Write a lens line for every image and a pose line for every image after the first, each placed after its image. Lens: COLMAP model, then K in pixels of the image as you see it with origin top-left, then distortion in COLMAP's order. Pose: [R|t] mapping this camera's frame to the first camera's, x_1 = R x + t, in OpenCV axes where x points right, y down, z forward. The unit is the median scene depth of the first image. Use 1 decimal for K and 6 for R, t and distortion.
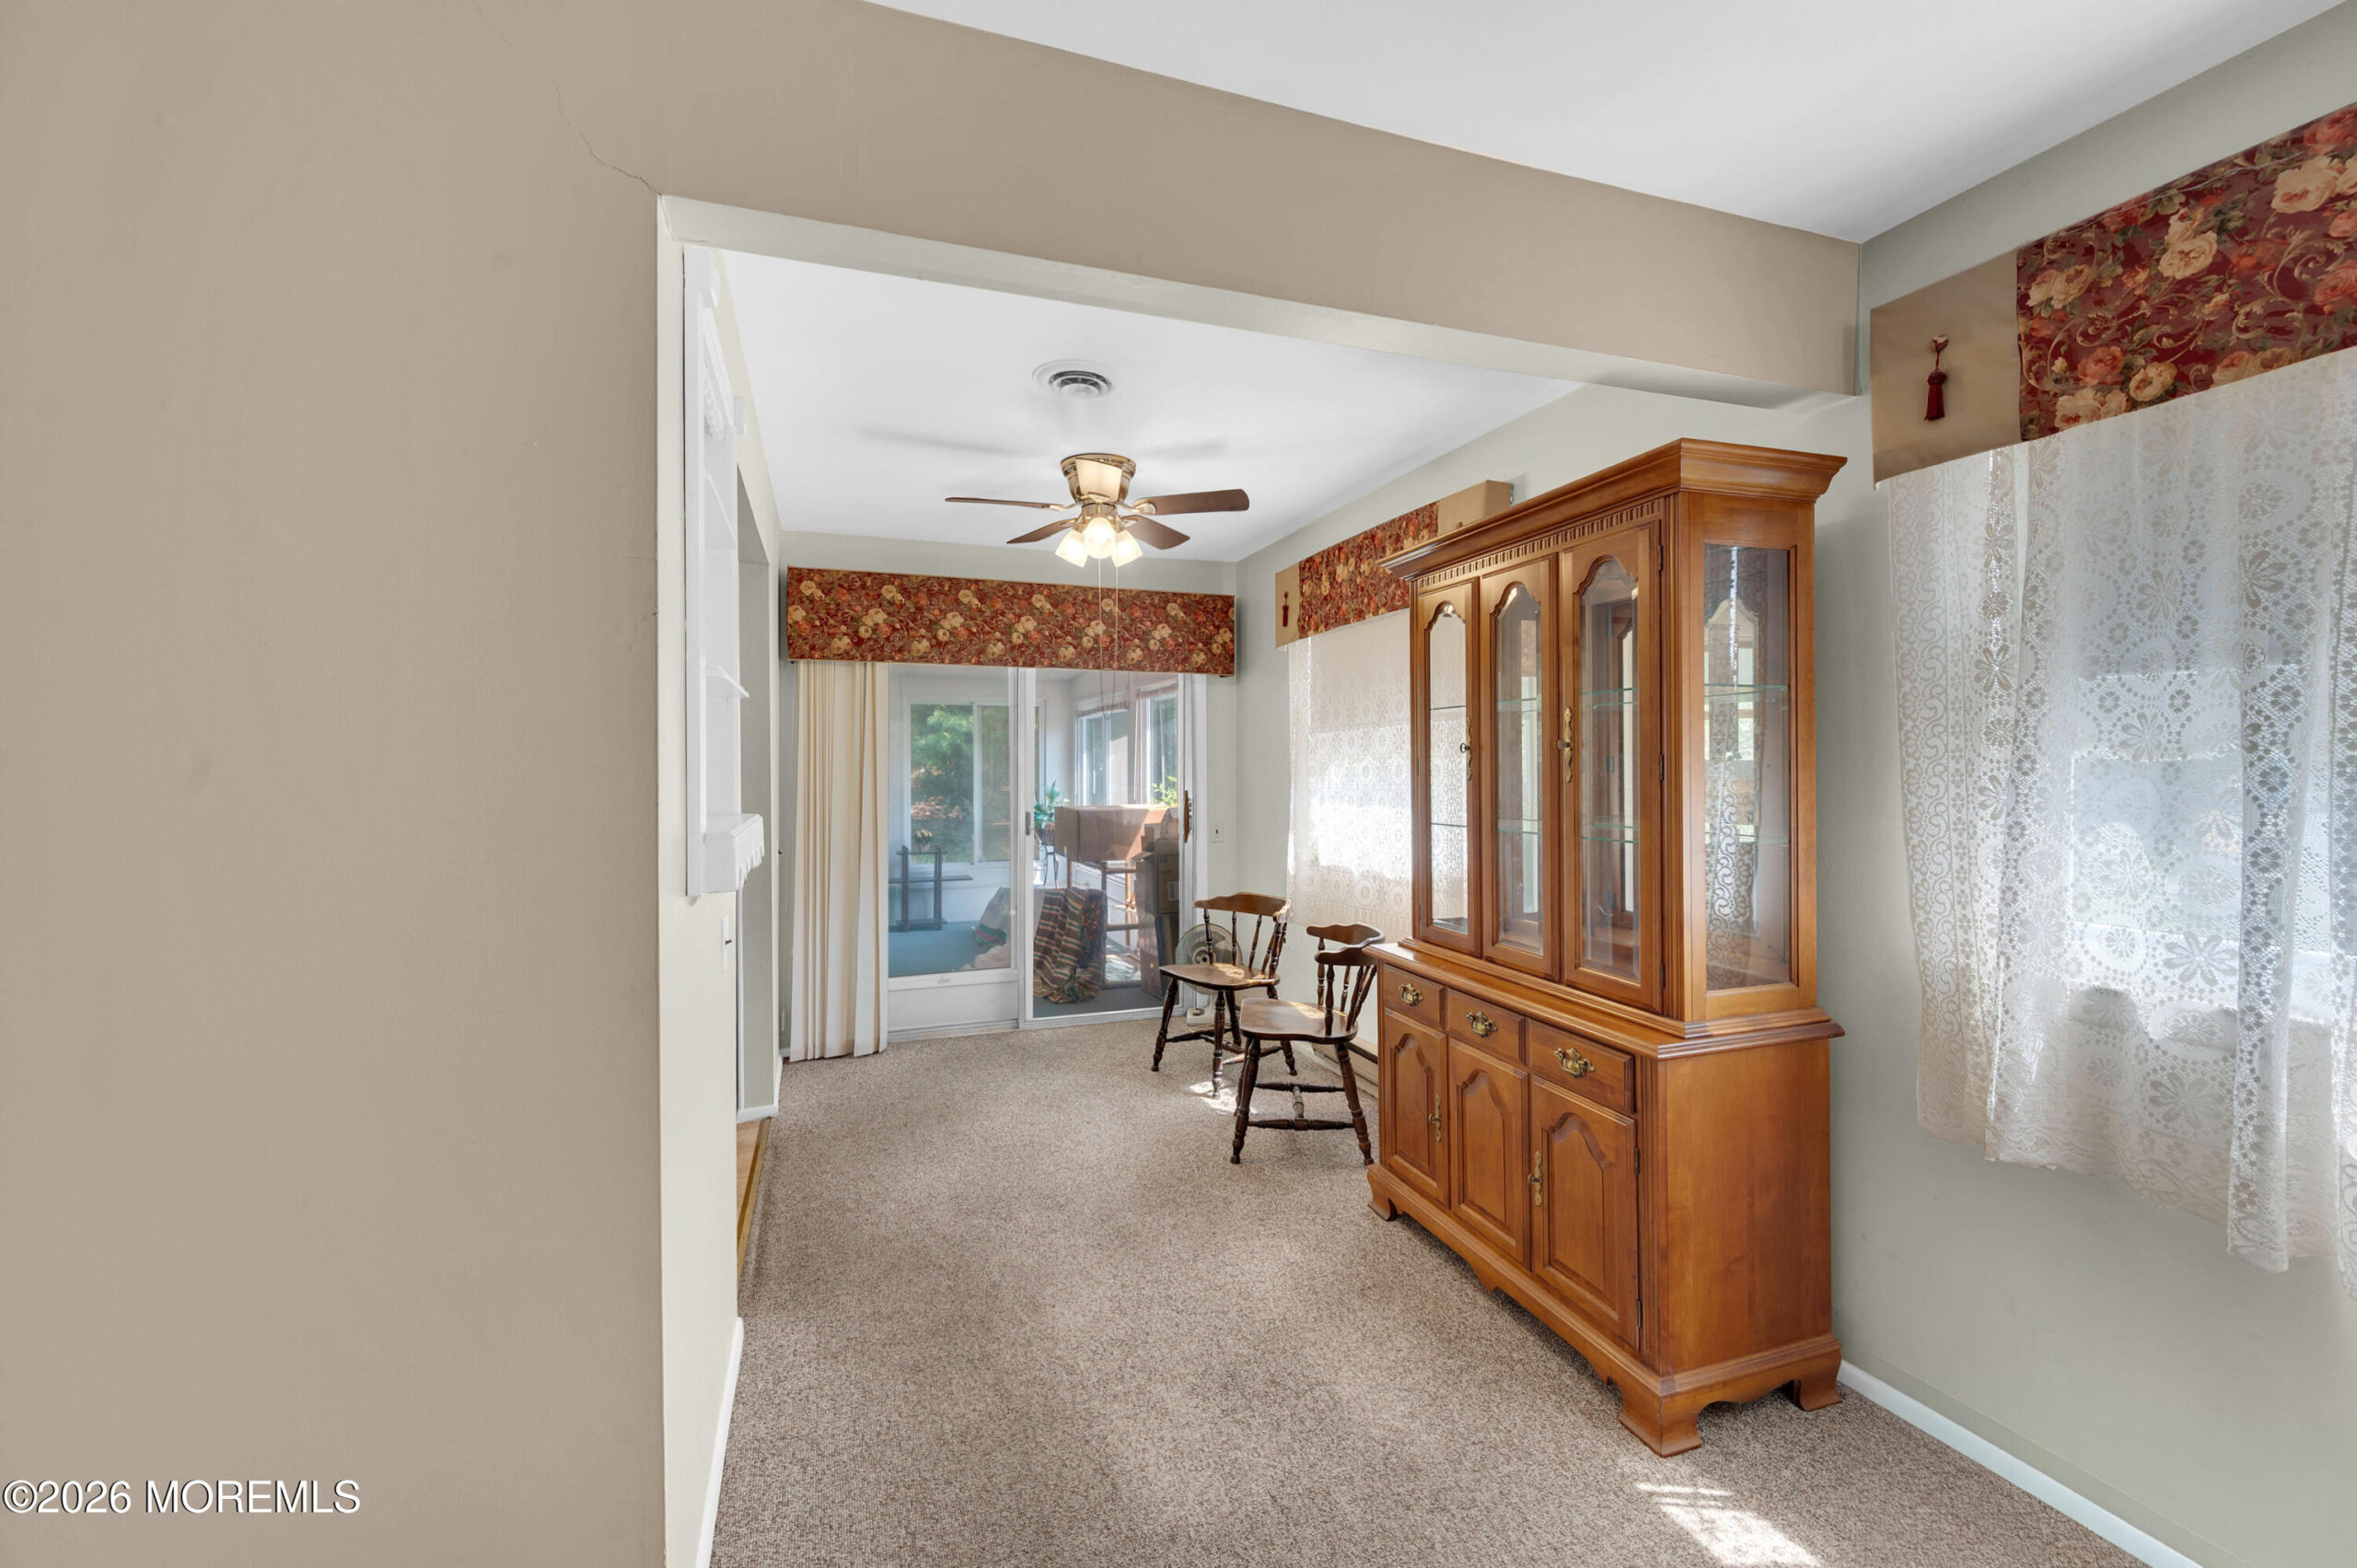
lens RADIAL K [[944.6, 0, 1167.3], [0, 944.6, 774.3], [0, 0, 1]] dist [-0.000668, 0.000087]
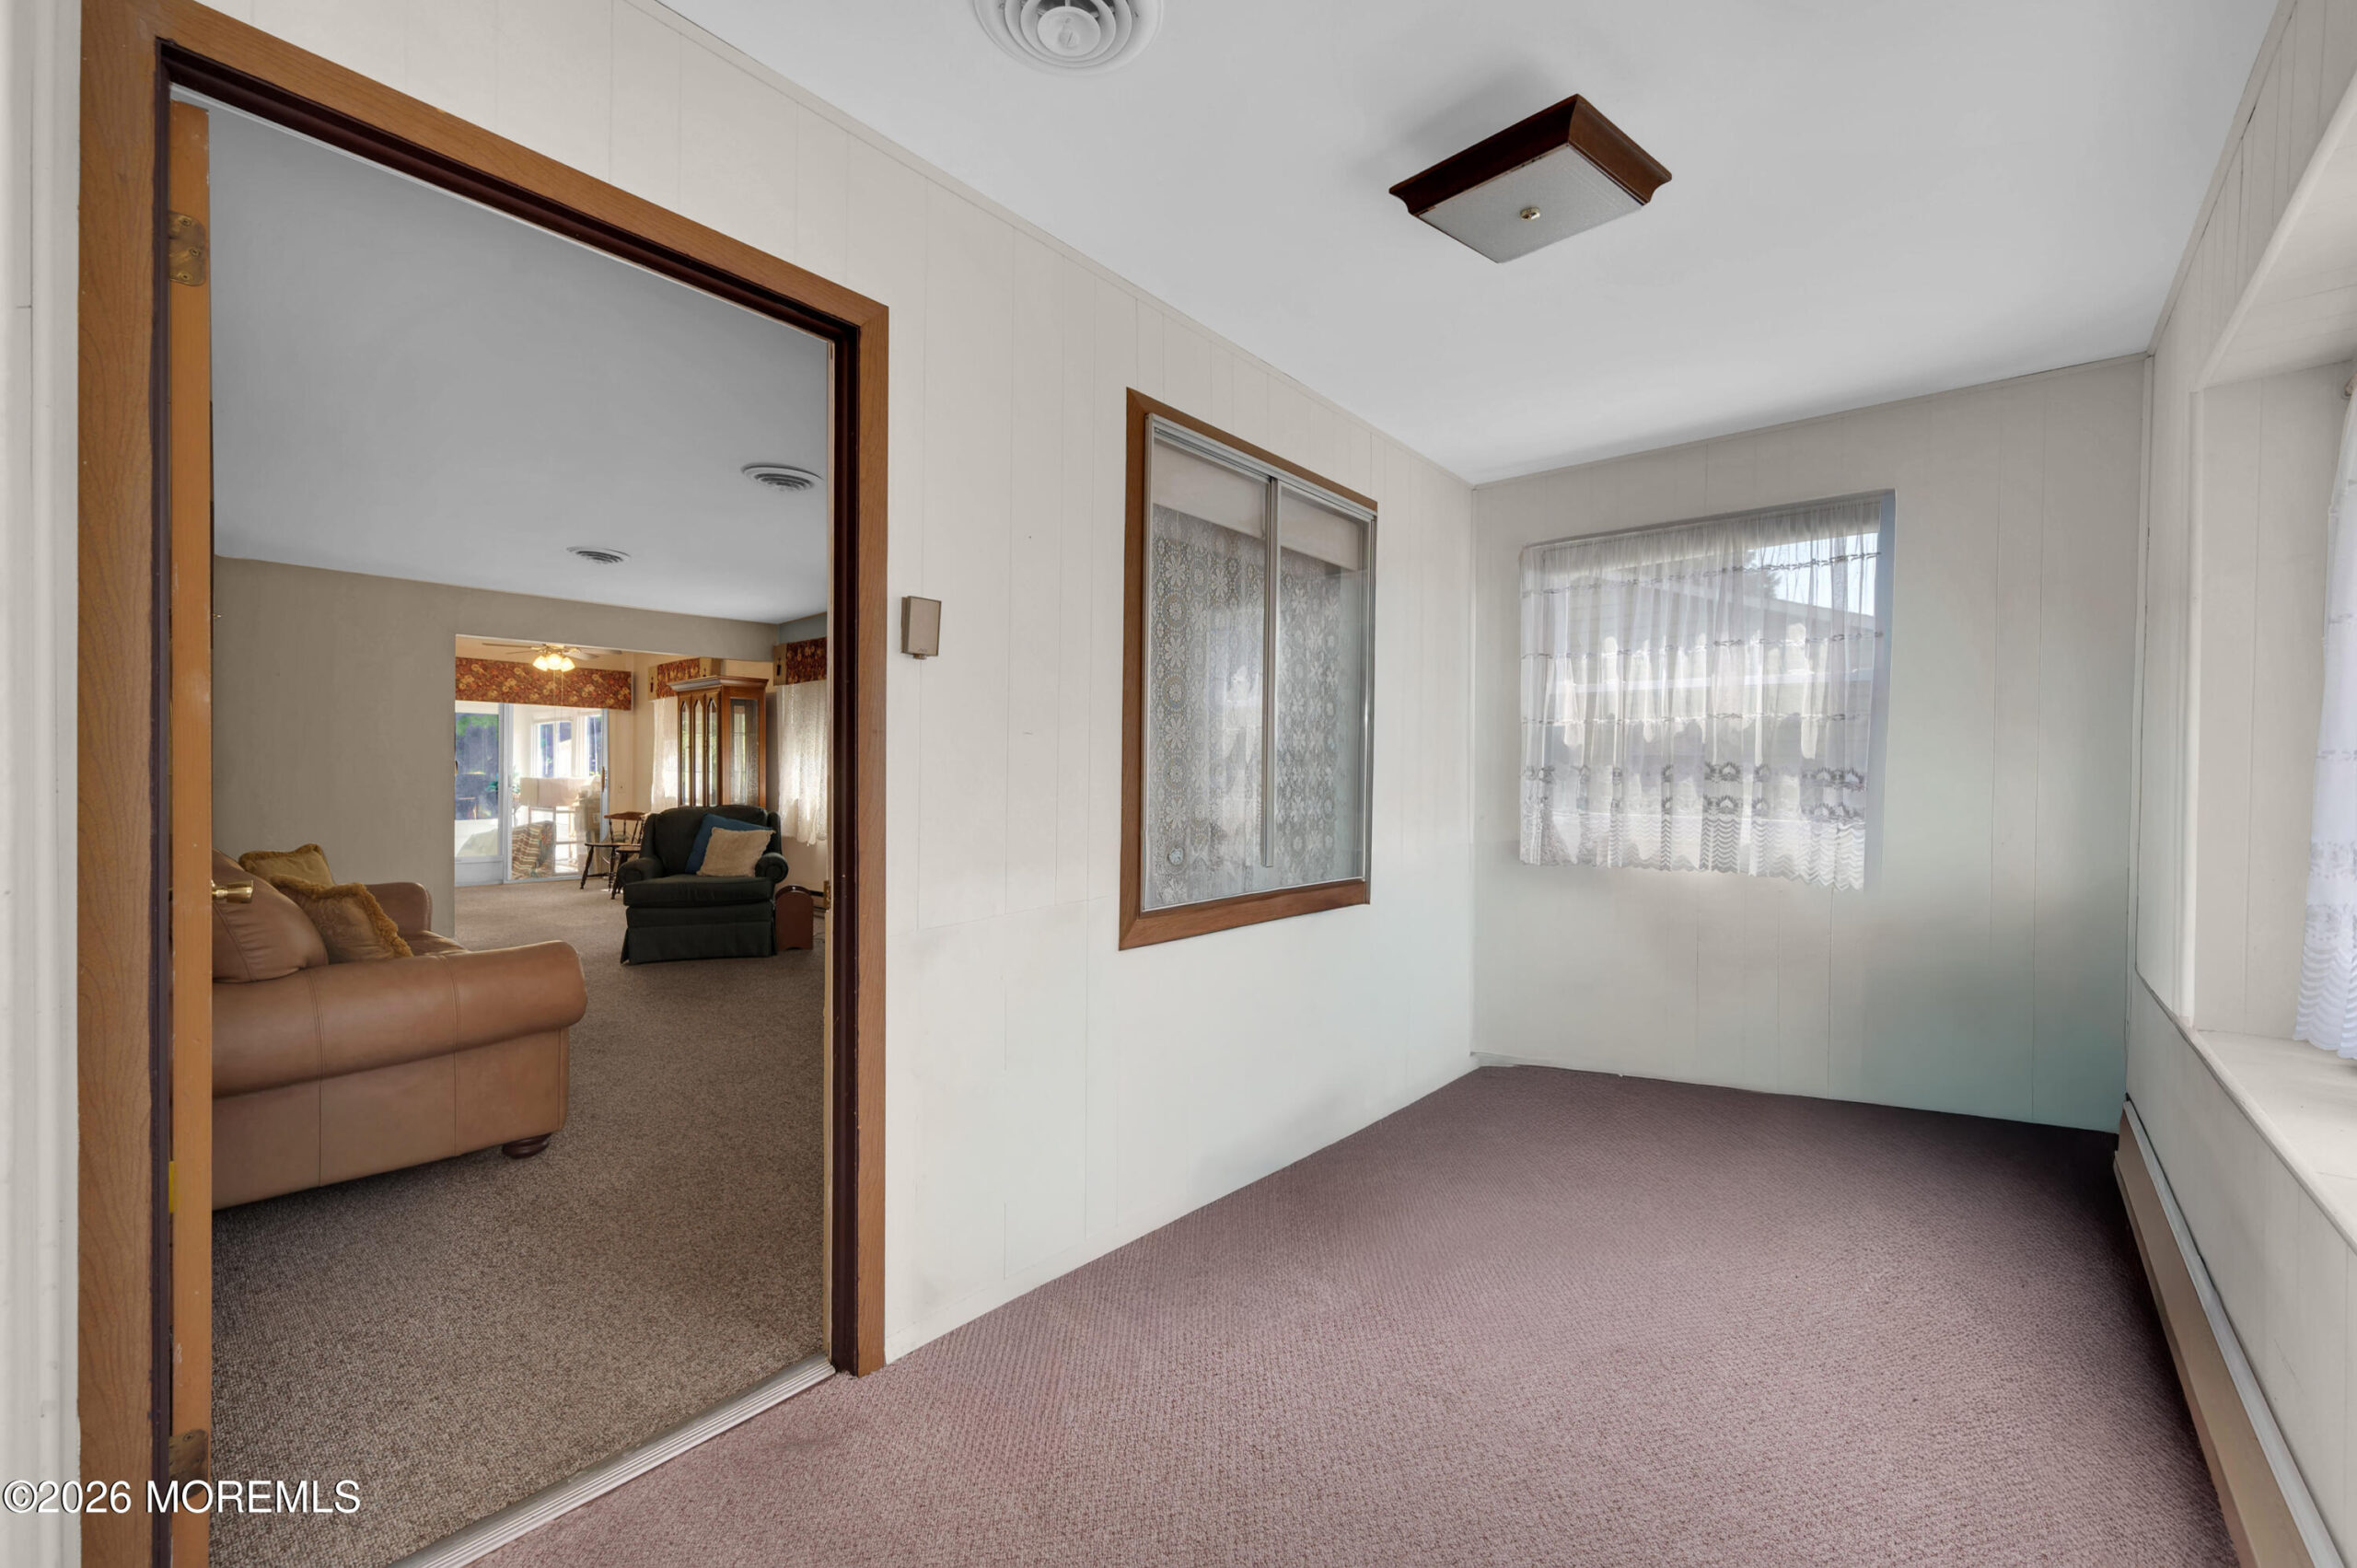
lens RADIAL K [[959.1, 0, 1166.0], [0, 959.1, 784.0], [0, 0, 1]] dist [0.001917, 0.000251]
pose [[0.876338, 0.008682, 0.481618, 0.090294], [-0.009799, 0.999952, -0.000196, 0.045337], [-0.481597, -0.004547, 0.876381, -1.435001]]
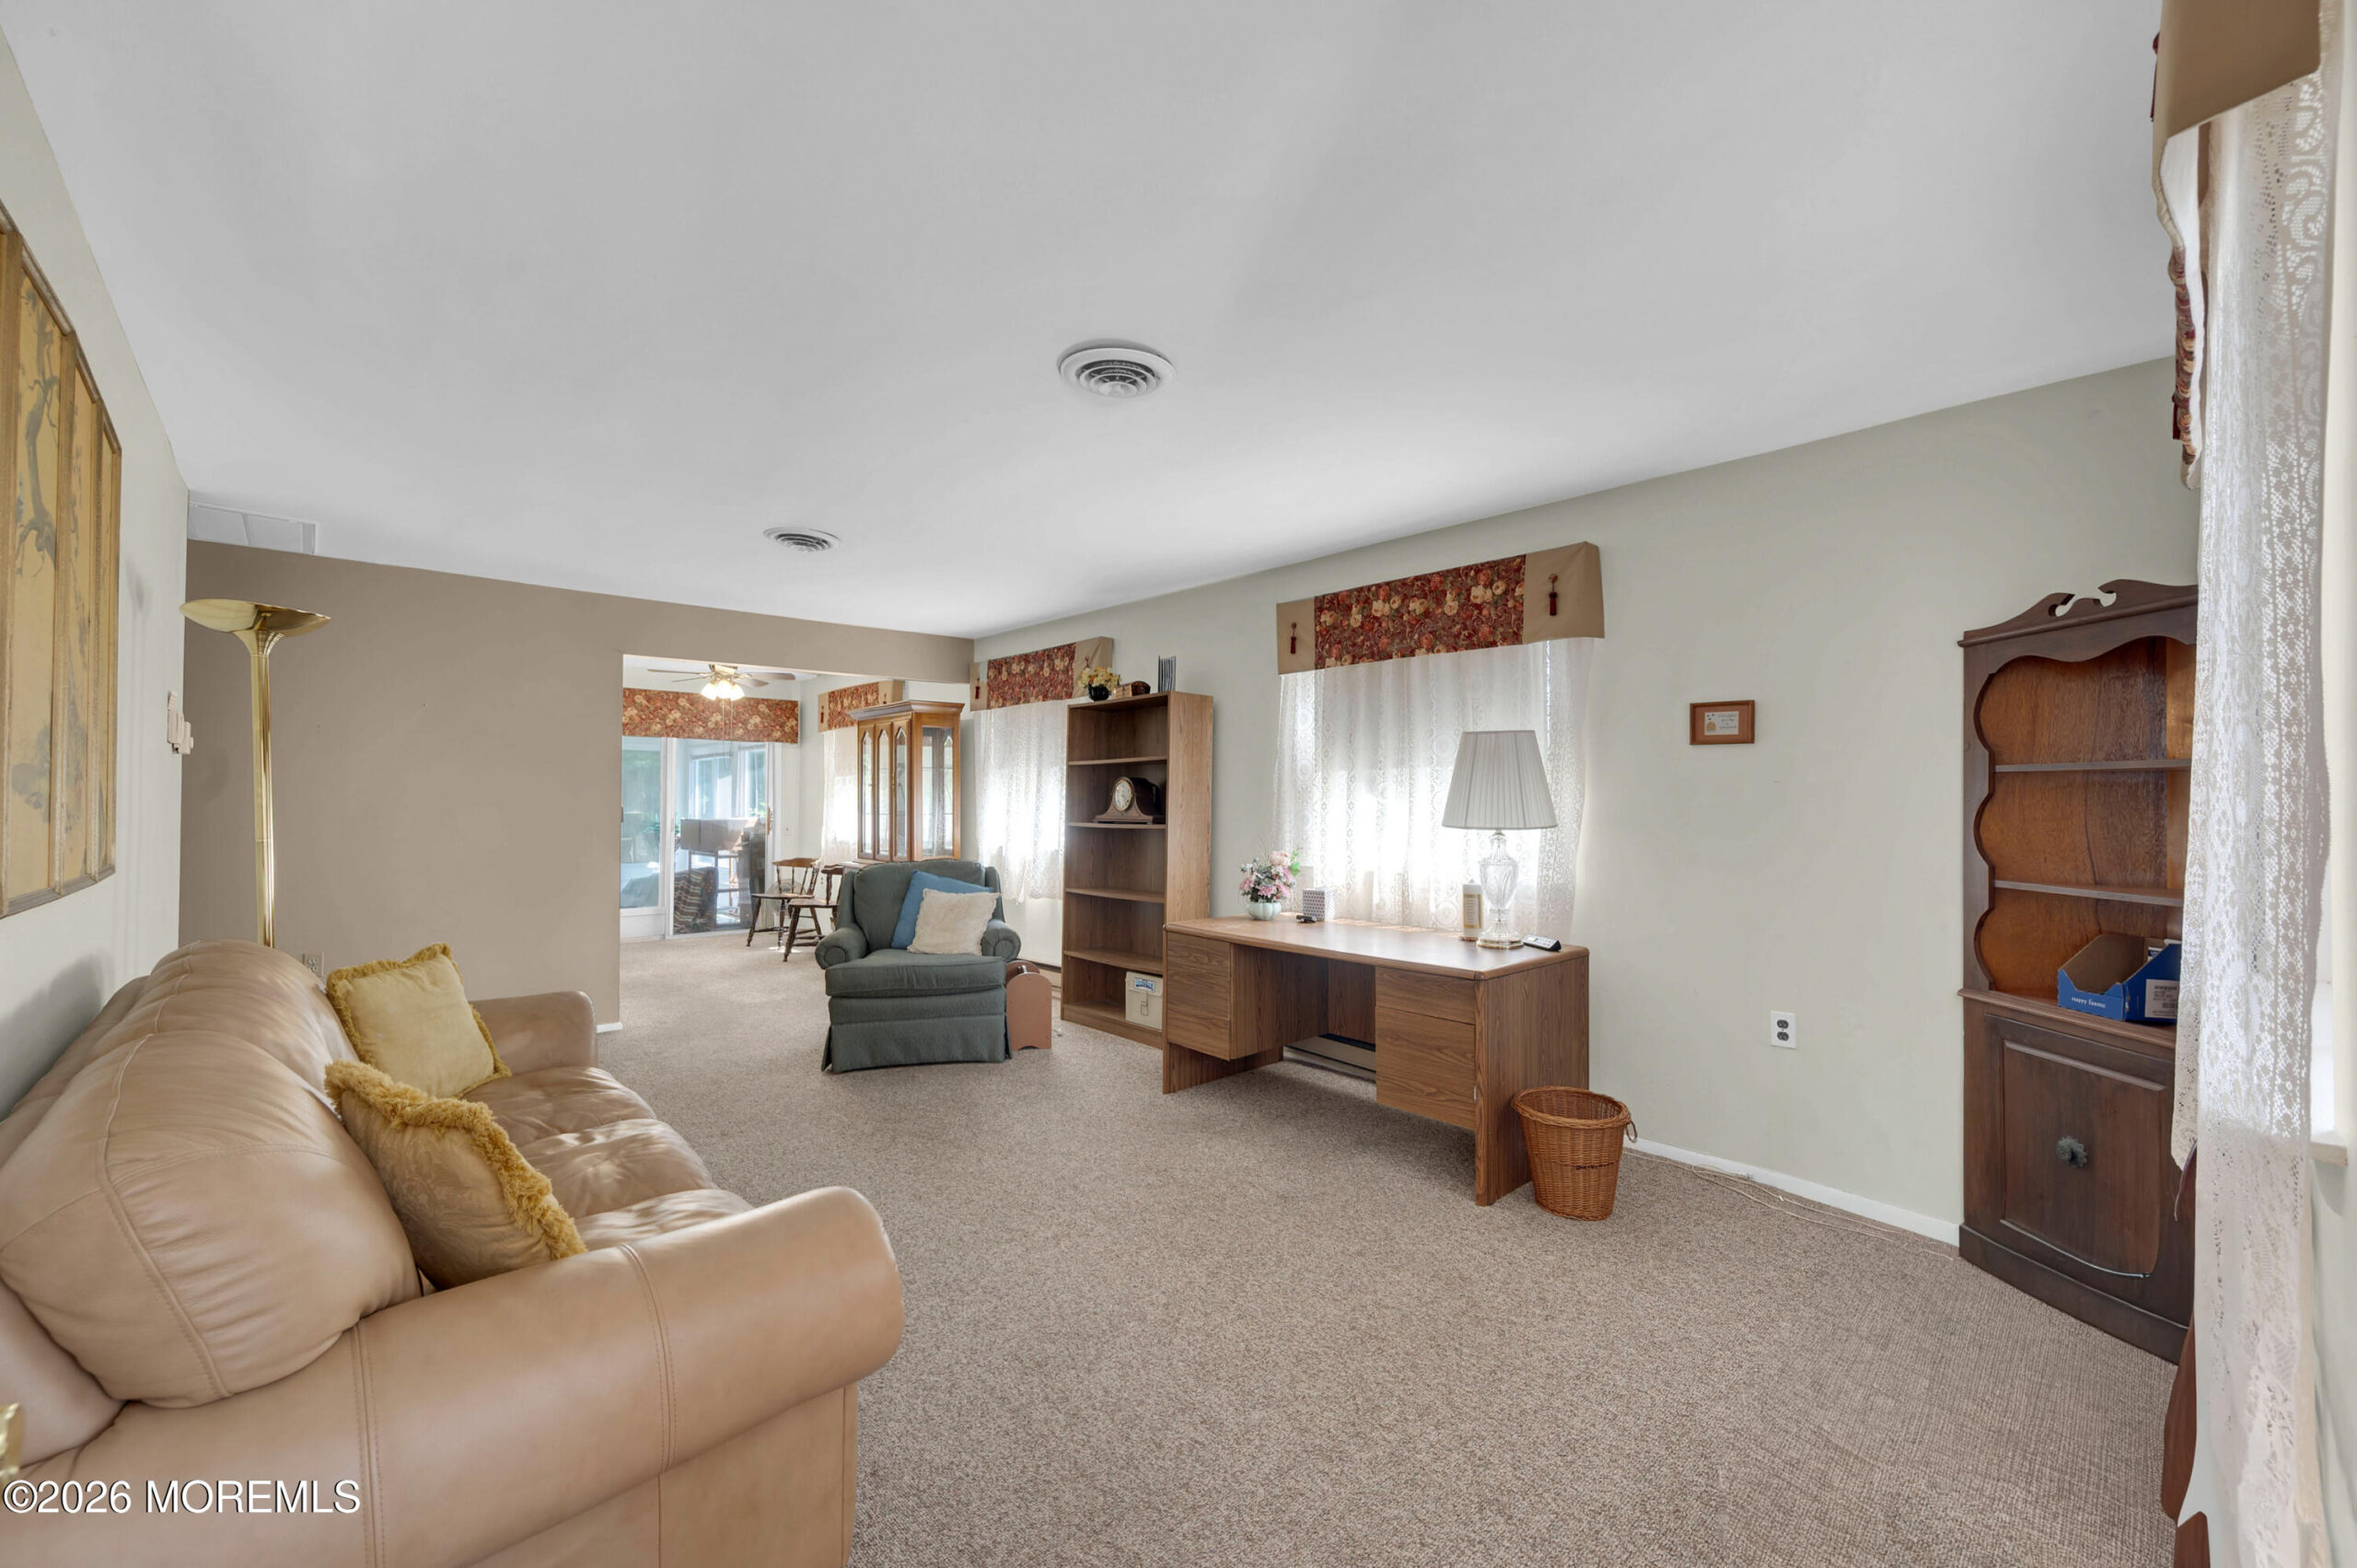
lens RADIAL K [[959.1, 0, 1166.0], [0, 959.1, 784.0], [0, 0, 1]] dist [0.001917, 0.000251]
pose [[0.924168, 0.011724, 0.381807, 0.021825], [-0.001343, 0.999622, -0.027445, 0.024742], [-0.381985, 0.024851, 0.923834, -1.036498]]
